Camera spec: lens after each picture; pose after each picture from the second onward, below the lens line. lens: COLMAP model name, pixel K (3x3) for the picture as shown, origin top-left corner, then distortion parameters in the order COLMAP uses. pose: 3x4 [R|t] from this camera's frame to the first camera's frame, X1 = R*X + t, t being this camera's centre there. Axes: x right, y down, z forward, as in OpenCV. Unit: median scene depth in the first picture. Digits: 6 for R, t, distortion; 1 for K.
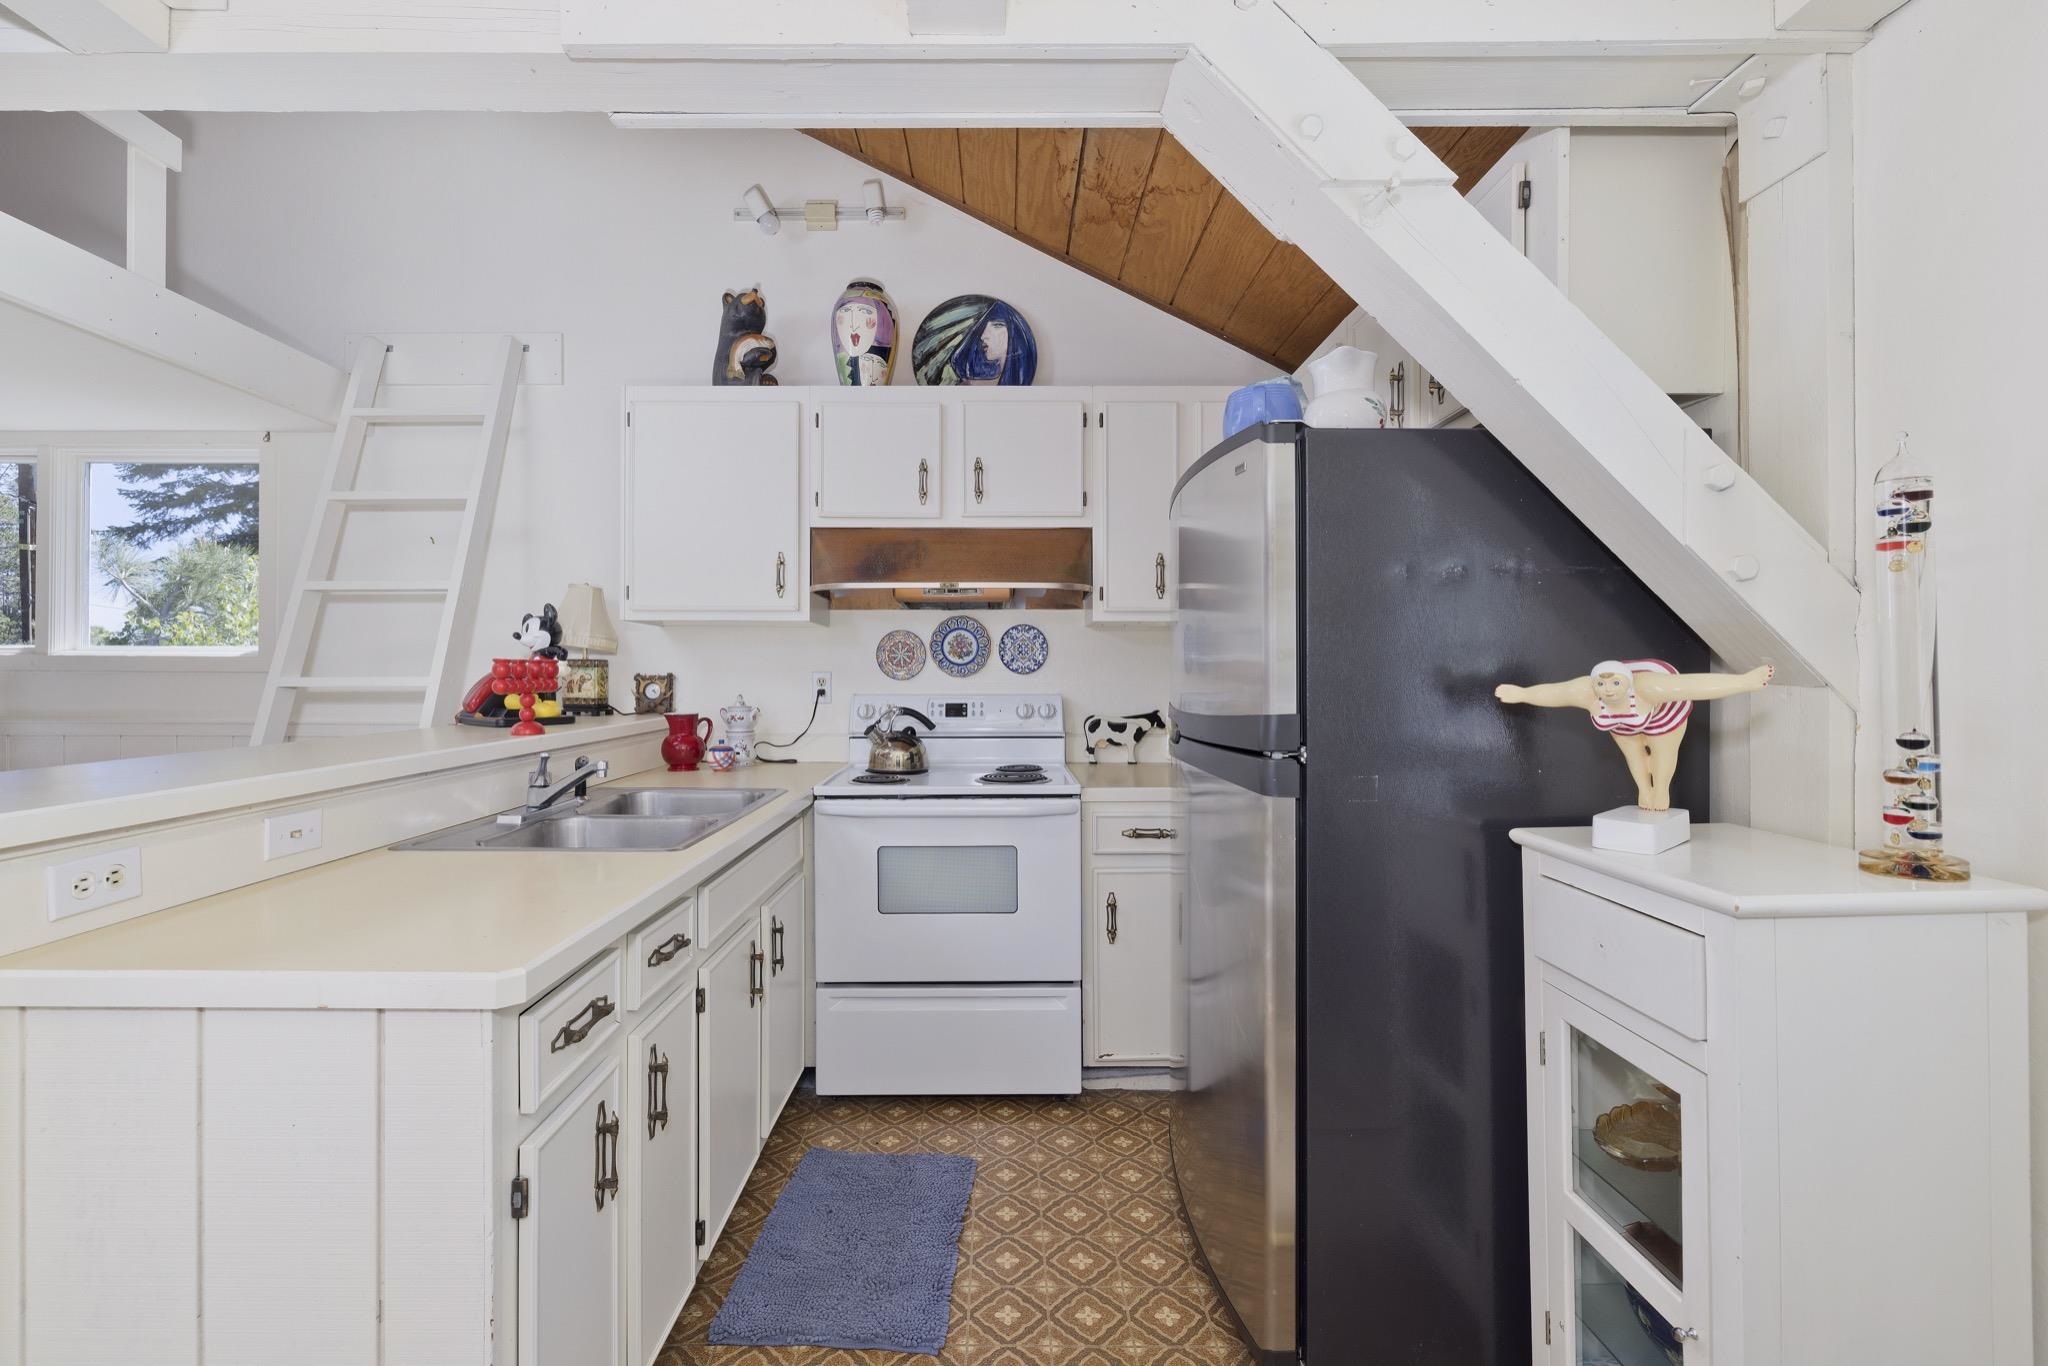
lens RADIAL K [[857.9, 0, 1002.9], [0, 857.9, 678.4], [0, 0, 1]] dist [0.002506, -0.000438]
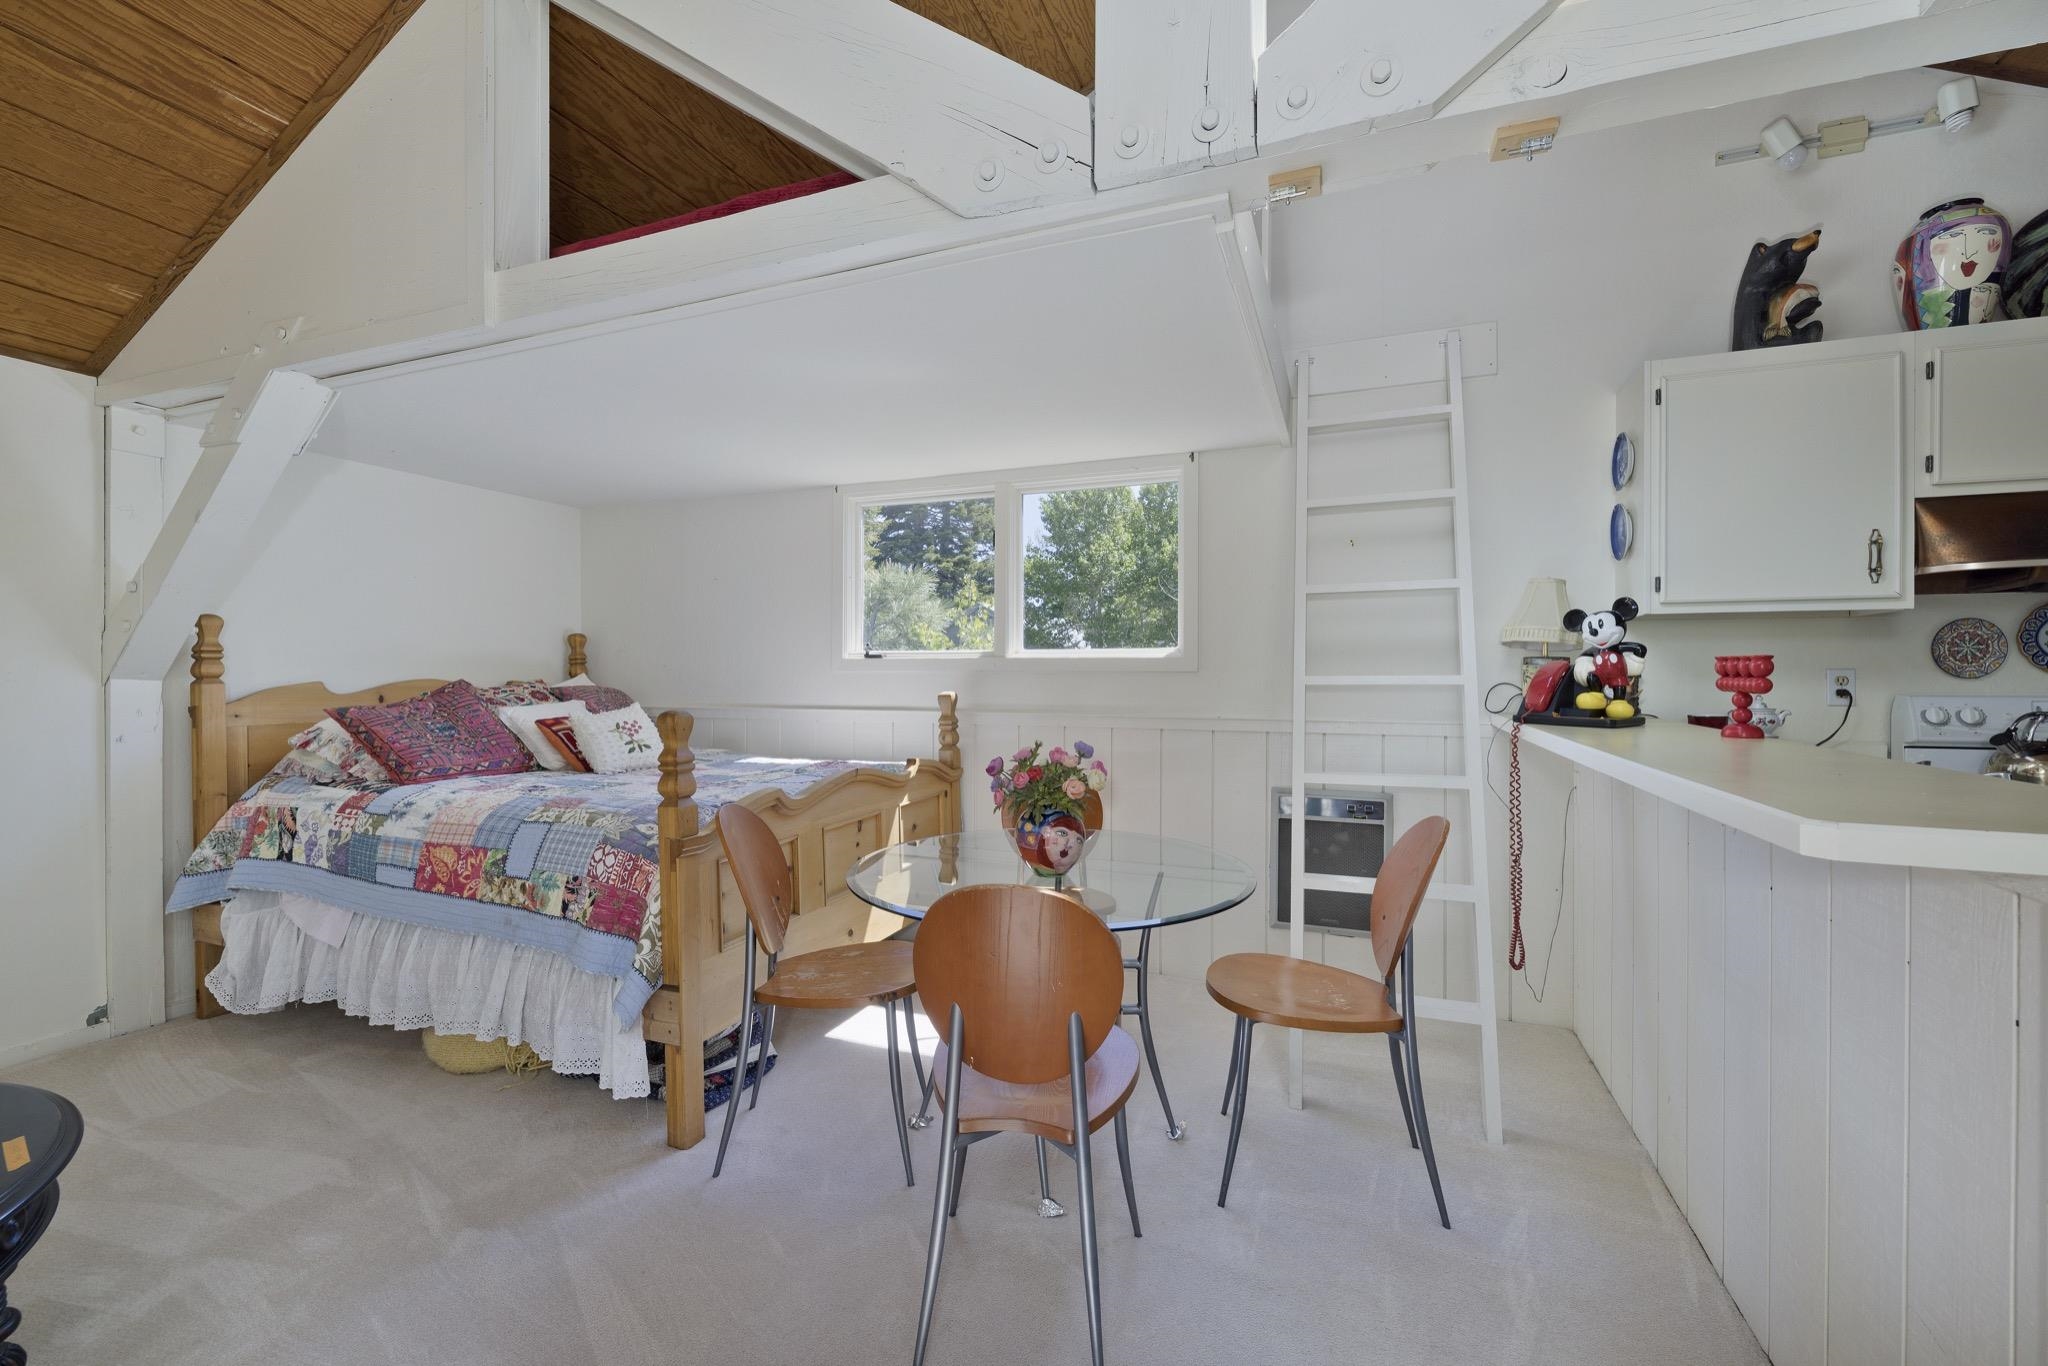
lens RADIAL K [[857.9, 0, 1020.5], [0, 857.9, 678.1], [0, 0, 1]] dist [0.002506, -0.000438]
pose [[0.930704, -0.000276, -0.365773, -0.722935], [0.000319, 1.000000, 0.000056, 0.001292], [0.365773, -0.000169, 0.930704, -0.110946]]
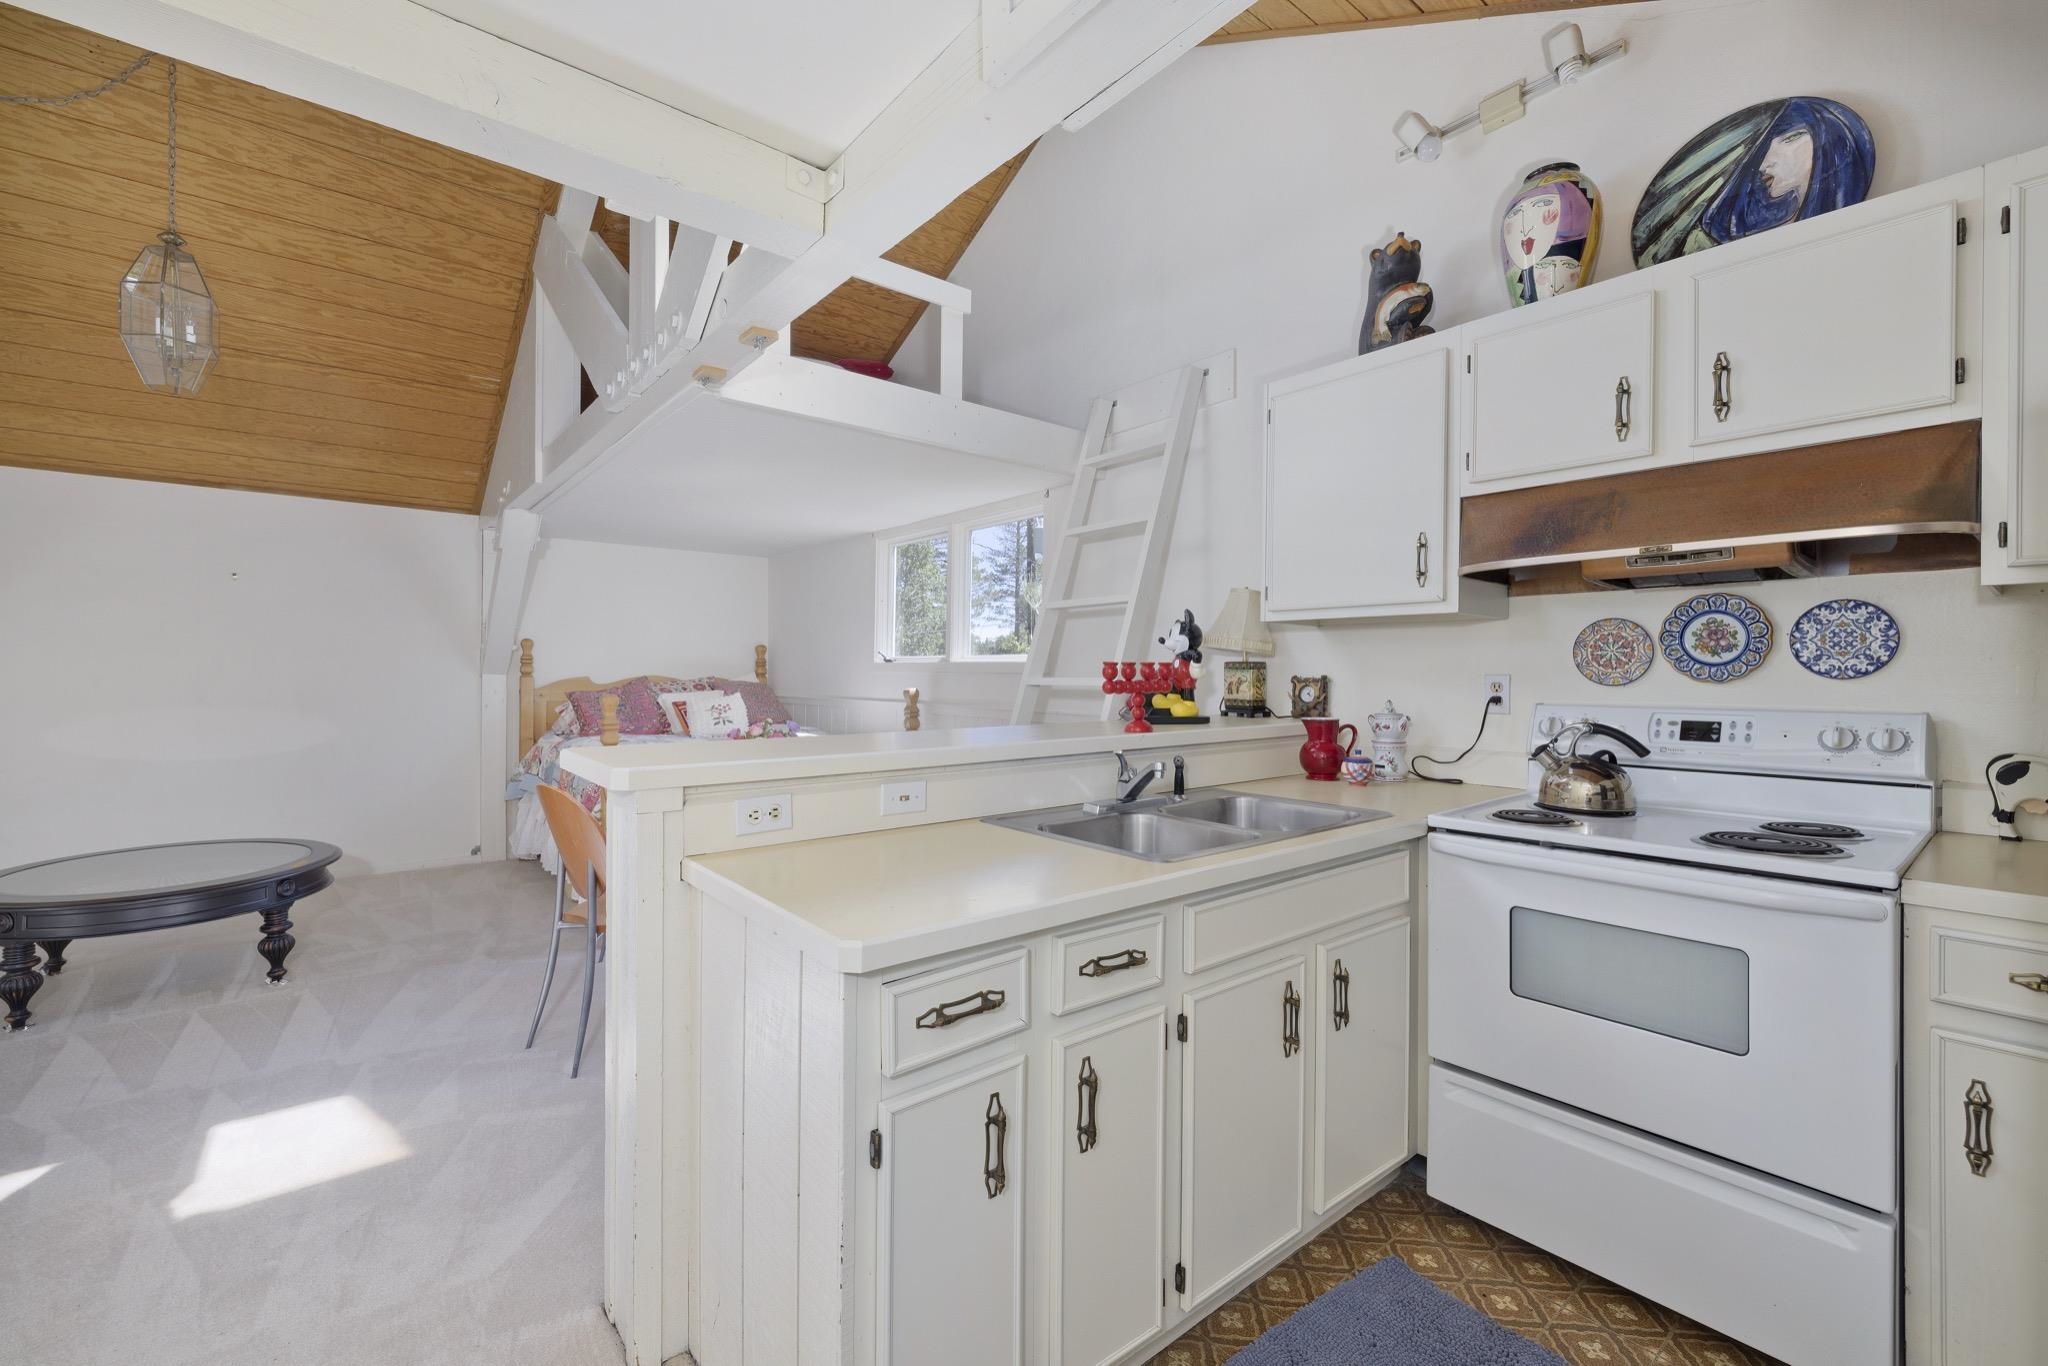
lens RADIAL K [[857.9, 0, 1013.1], [0, 857.9, 678.0], [0, 0, 1]] dist [0.002506, -0.000438]
pose [[0.628792, 0.006235, -0.777548, 0.141499], [-0.008269, 0.999965, 0.001331, -0.001895], [0.777529, 0.005593, 0.628822, 0.153238]]
